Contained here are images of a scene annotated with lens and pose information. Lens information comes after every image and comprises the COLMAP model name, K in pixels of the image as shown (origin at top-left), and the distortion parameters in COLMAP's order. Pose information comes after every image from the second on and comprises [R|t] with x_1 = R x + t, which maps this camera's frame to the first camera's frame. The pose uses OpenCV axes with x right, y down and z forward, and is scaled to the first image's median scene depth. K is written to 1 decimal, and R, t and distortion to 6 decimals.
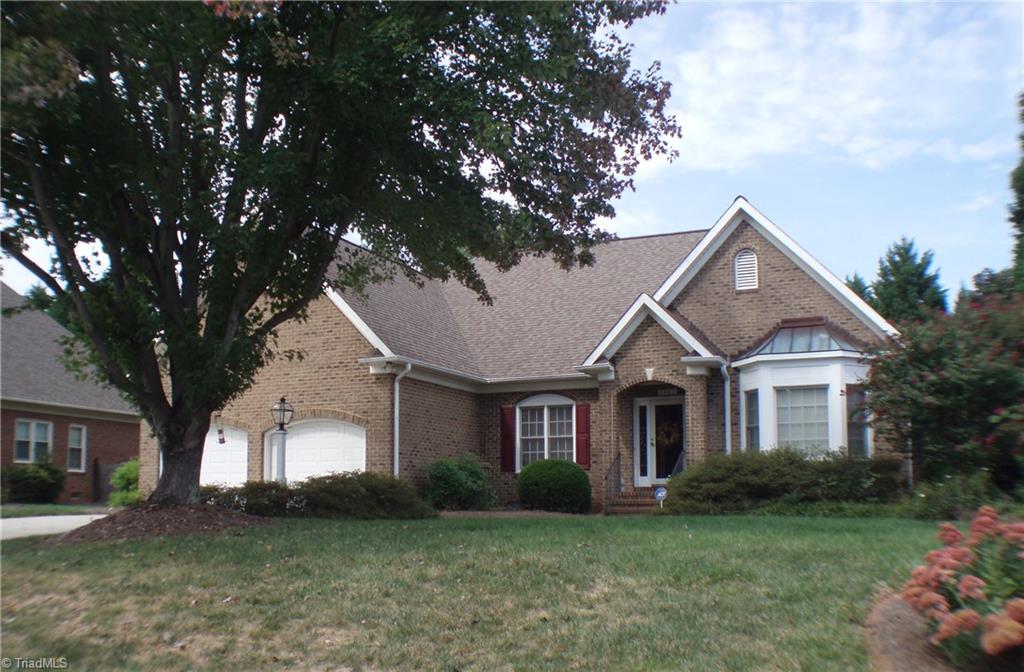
lens RADIAL K [[1287.3, 0, 512.0], [0, 1287.3, 336.0], [0, 0, 1]] dist [-0.003142, -0.000414]
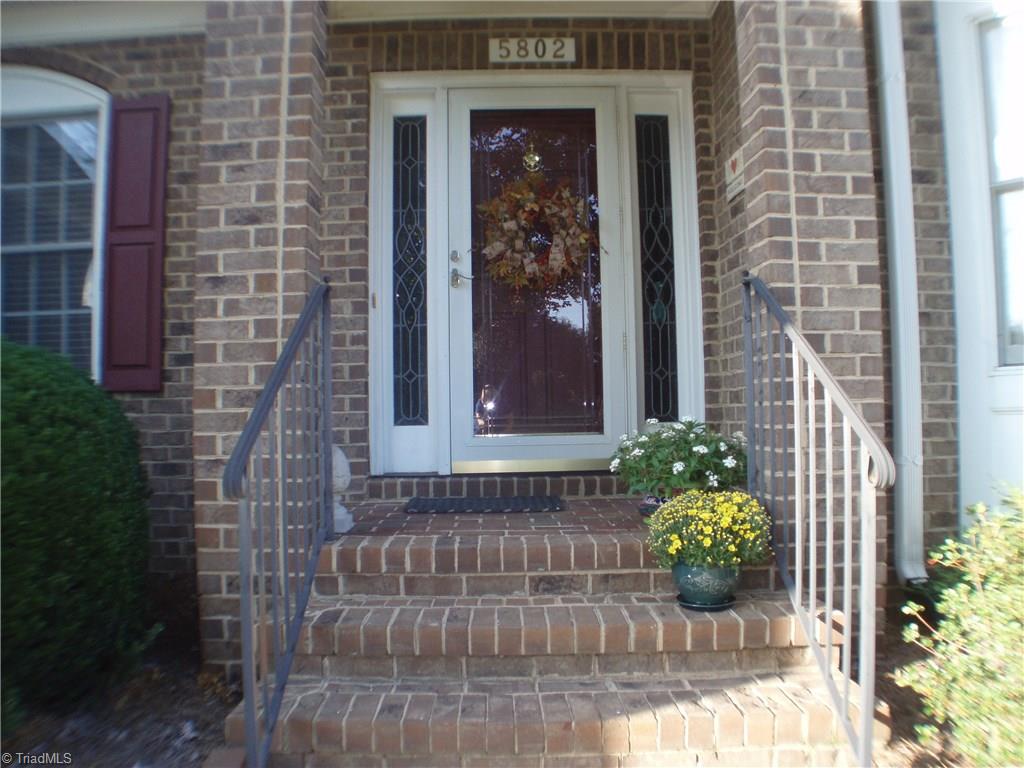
lens RADIAL K [[715.5, 0, 512.0], [0, 715.5, 384.0], [0, 0, 1]] dist [-0.159666, 0.000411]
pose [[0.898727, -0.004848, 0.438483, 0.064516], [-0.045194, 0.993590, 0.103616, 0.089132], [-0.436174, -0.112939, 0.892747, 0.886923]]
